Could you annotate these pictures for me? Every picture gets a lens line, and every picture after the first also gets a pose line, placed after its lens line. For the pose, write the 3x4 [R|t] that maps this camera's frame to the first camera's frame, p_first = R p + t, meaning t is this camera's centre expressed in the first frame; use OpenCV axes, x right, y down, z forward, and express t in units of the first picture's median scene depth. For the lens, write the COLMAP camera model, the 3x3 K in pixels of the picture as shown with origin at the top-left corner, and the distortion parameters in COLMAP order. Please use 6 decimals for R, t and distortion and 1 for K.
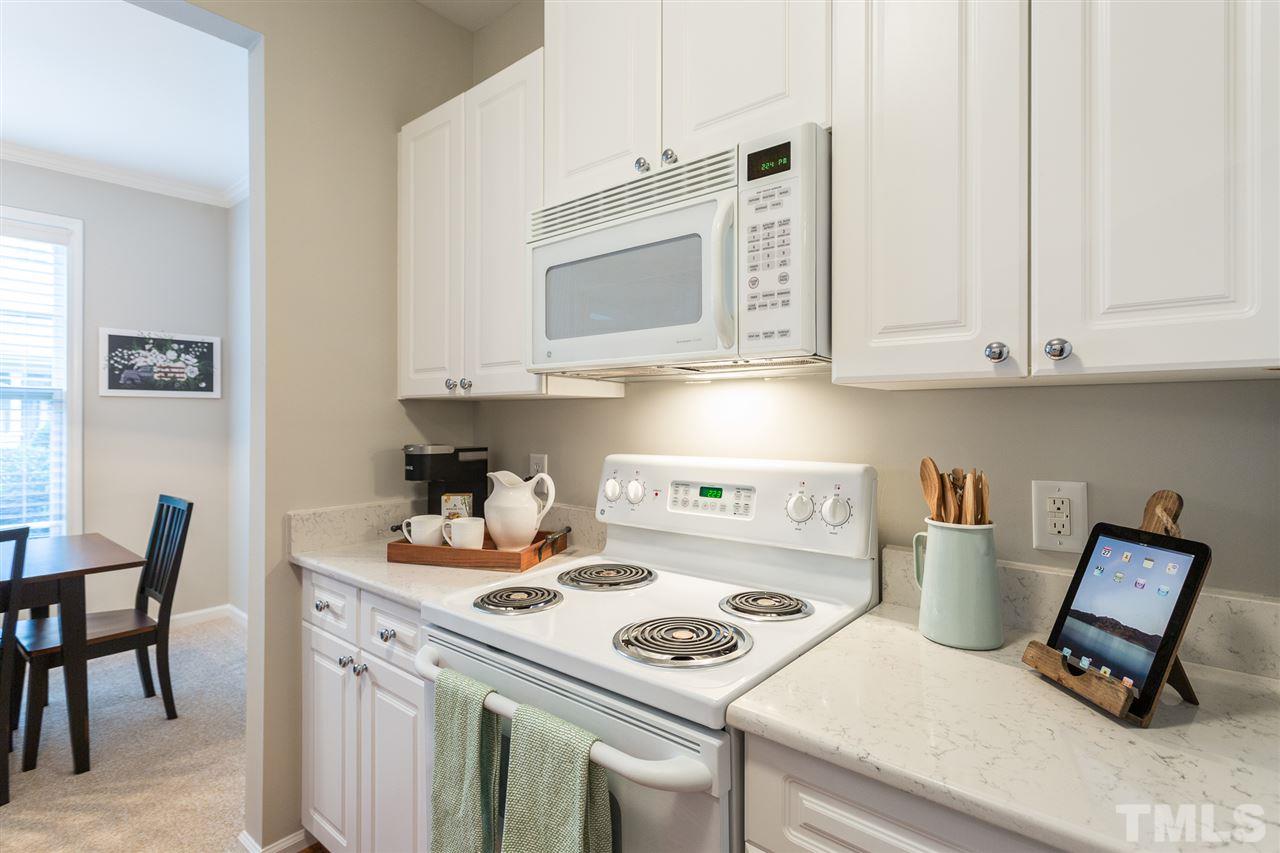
lens RADIAL K [[622.9, 0, 635.3], [0, 622.9, 417.1], [0, 0, 1]] dist [0.001438, 0.000592]
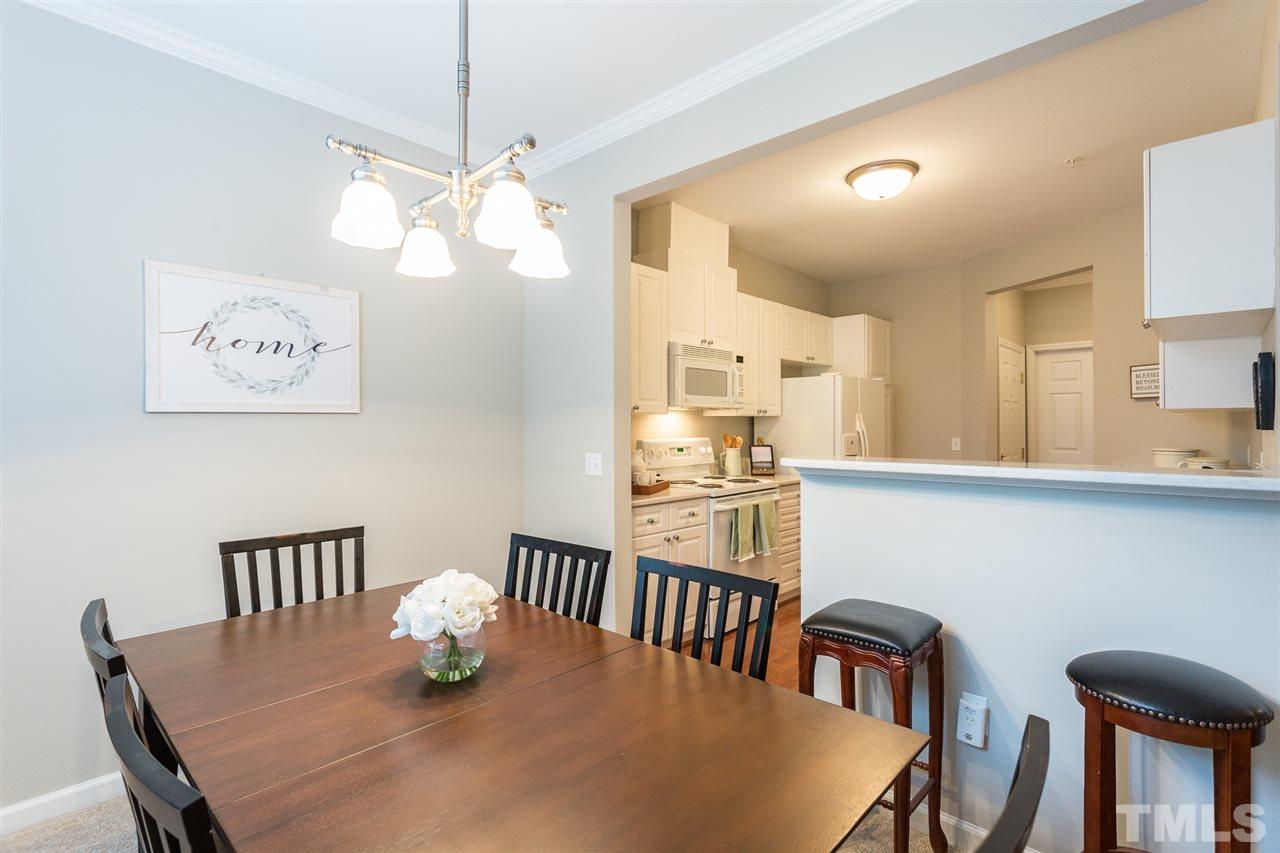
lens RADIAL K [[616.9, 0, 639.9], [0, 616.9, 419.3], [0, 0, 1]] dist [0.000707, 0.000102]
pose [[0.055021, 0.005244, 0.998471, -2.018904], [0.001024, 0.999985, -0.005308, -0.004217], [-0.998485, 0.001314, 0.055014, 0.765026]]
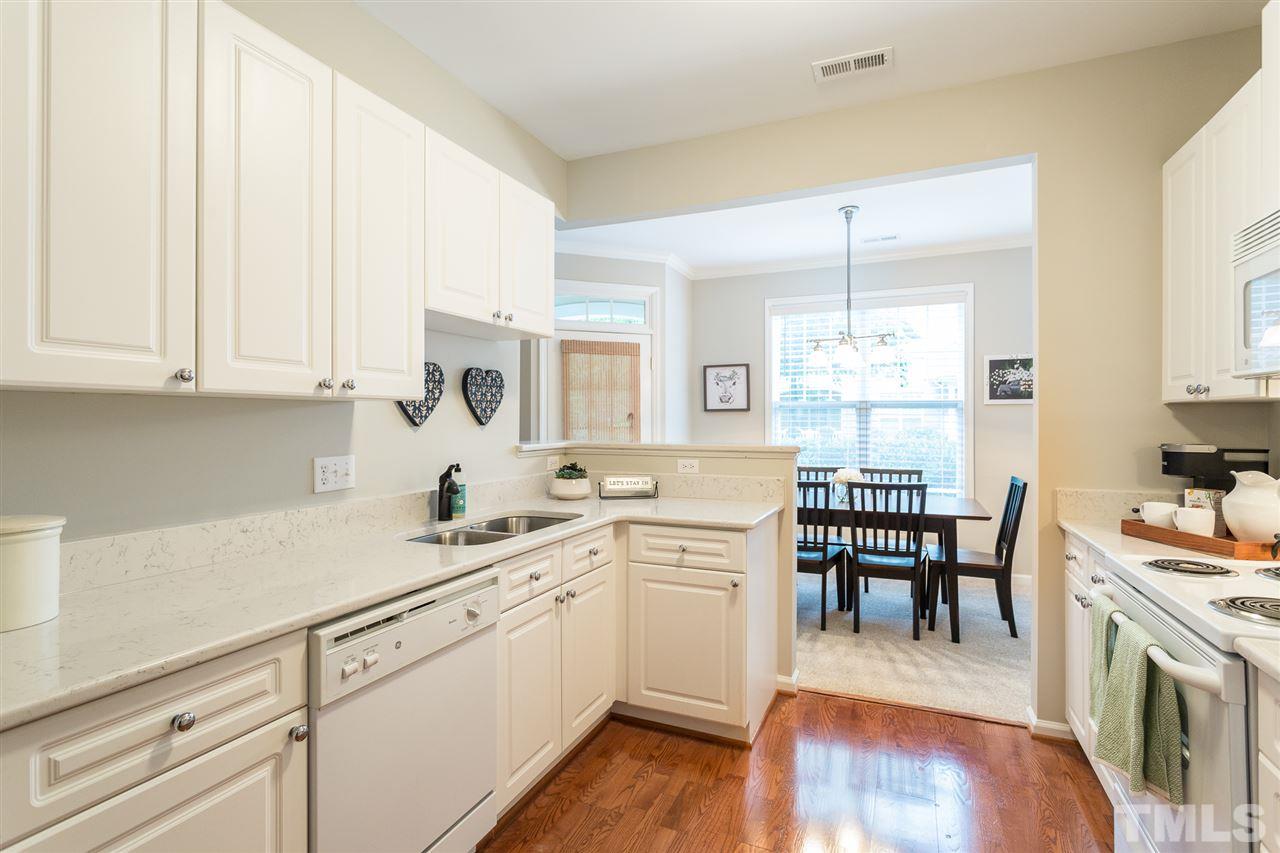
lens RADIAL K [[616.9, 0, 639.9], [0, 616.9, 419.3], [0, 0, 1]] dist [0.000707, 0.000102]
pose [[0.286635, -0.001706, -0.958038, 0.436548], [0.001447, 0.999998, -0.001348, 0.000403], [0.958039, -0.001000, 0.286637, -0.246843]]
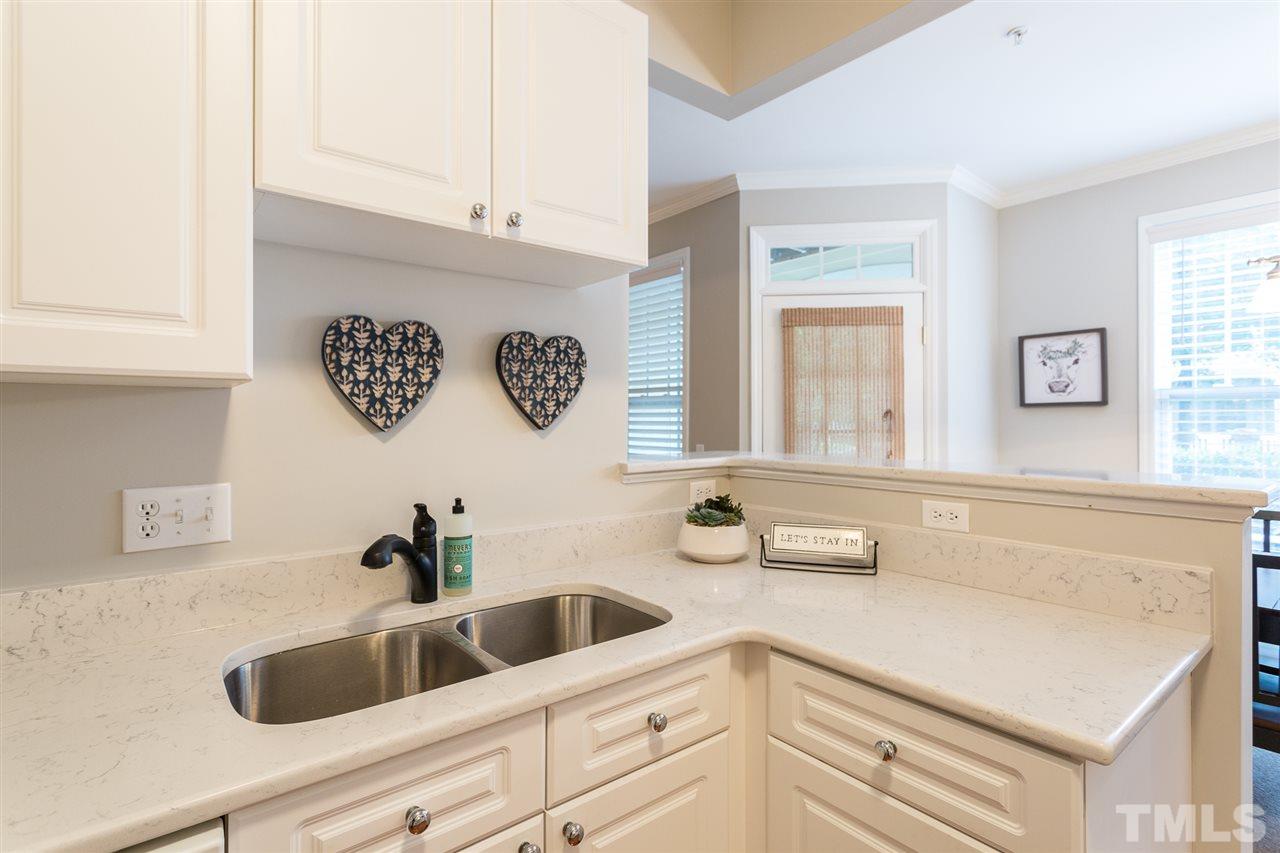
lens RADIAL K [[612.6, 0, 642.1], [0, 612.6, 417.0], [0, 0, 1]] dist [0.002794, 0.000755]
pose [[-0.184439, -0.005321, -0.982830, -0.198075], [0.001328, 0.999983, -0.005663, -0.000471], [0.982843, -0.002350, -0.184429, 0.082707]]
